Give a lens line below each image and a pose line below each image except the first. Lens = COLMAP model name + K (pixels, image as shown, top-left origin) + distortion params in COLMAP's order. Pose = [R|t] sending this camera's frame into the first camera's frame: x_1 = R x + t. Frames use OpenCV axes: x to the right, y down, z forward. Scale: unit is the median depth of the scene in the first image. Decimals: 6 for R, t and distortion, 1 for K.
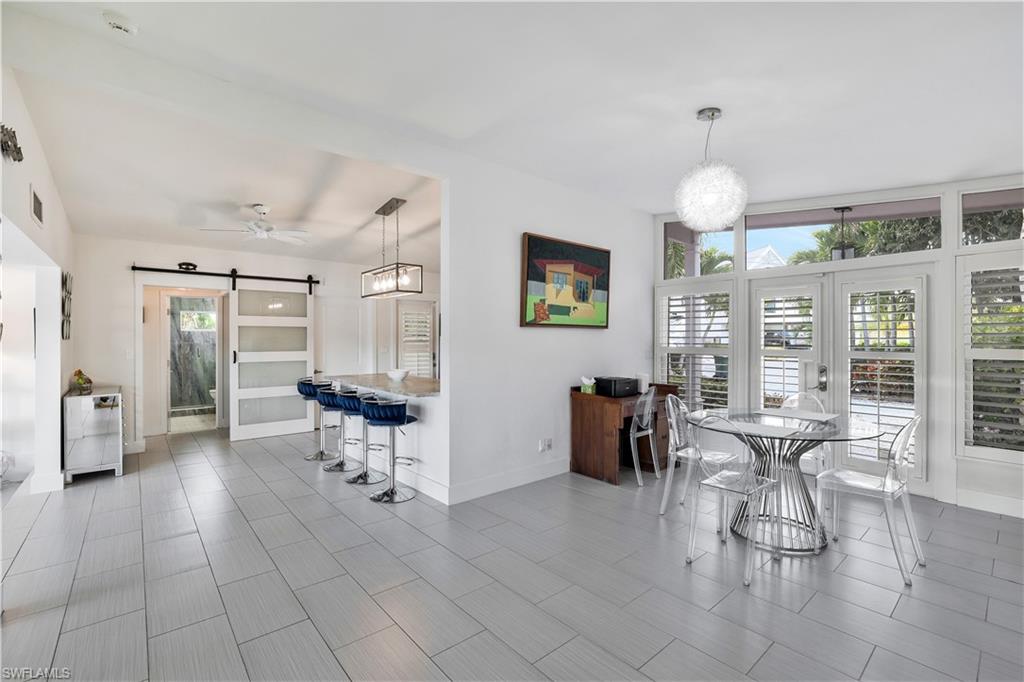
lens RADIAL K [[452.0, 0, 507.6], [0, 452.0, 337.7], [0, 0, 1]] dist [-0.043437, 0.016613]
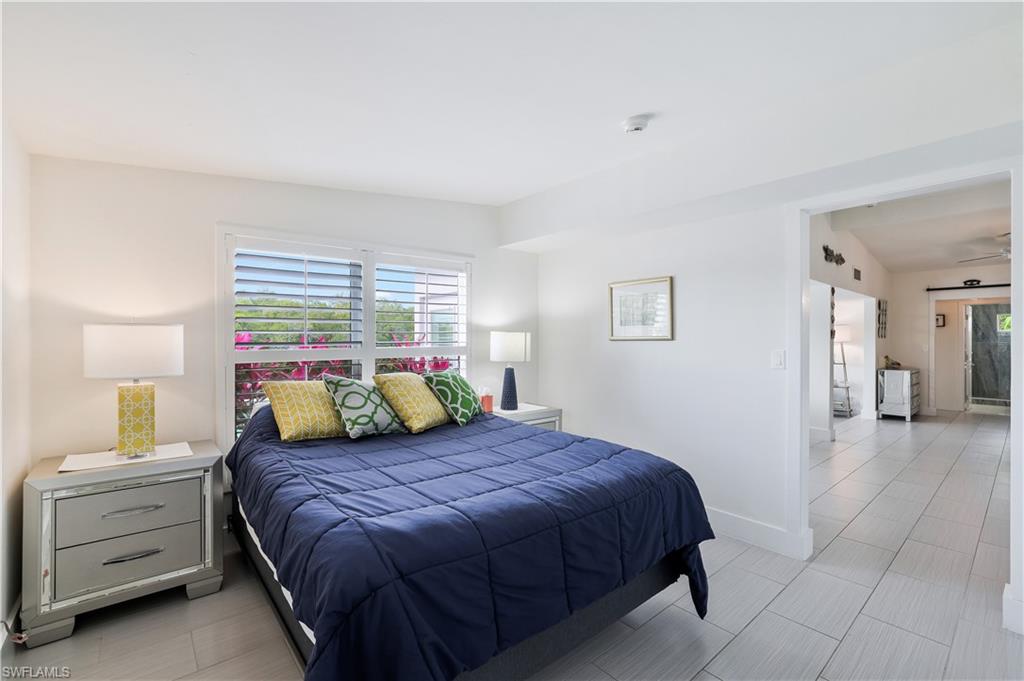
lens RADIAL K [[452.0, 0, 507.6], [0, 452.0, 337.2], [0, 0, 1]] dist [-0.043437, 0.016613]
pose [[-0.003041, -0.006223, -0.999976, 0.606247], [-0.003520, 0.999975, -0.006212, 0.014029], [0.999989, 0.003501, -0.003063, -0.383907]]
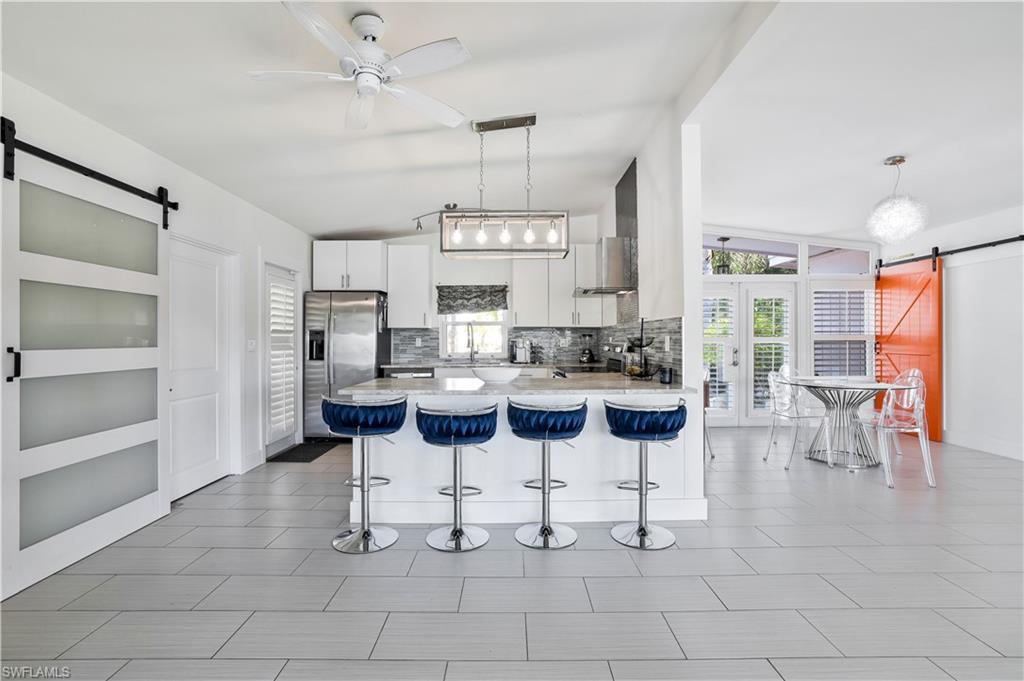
lens RADIAL K [[452.0, 0, 507.6], [0, 452.0, 337.2], [0, 0, 1]] dist [-0.043437, 0.016613]
pose [[0.646917, 0.000717, 0.762560, -0.662601], [0.002009, 0.999994, -0.002644, 0.025239], [-0.762558, 0.003243, 0.646912, 0.489948]]
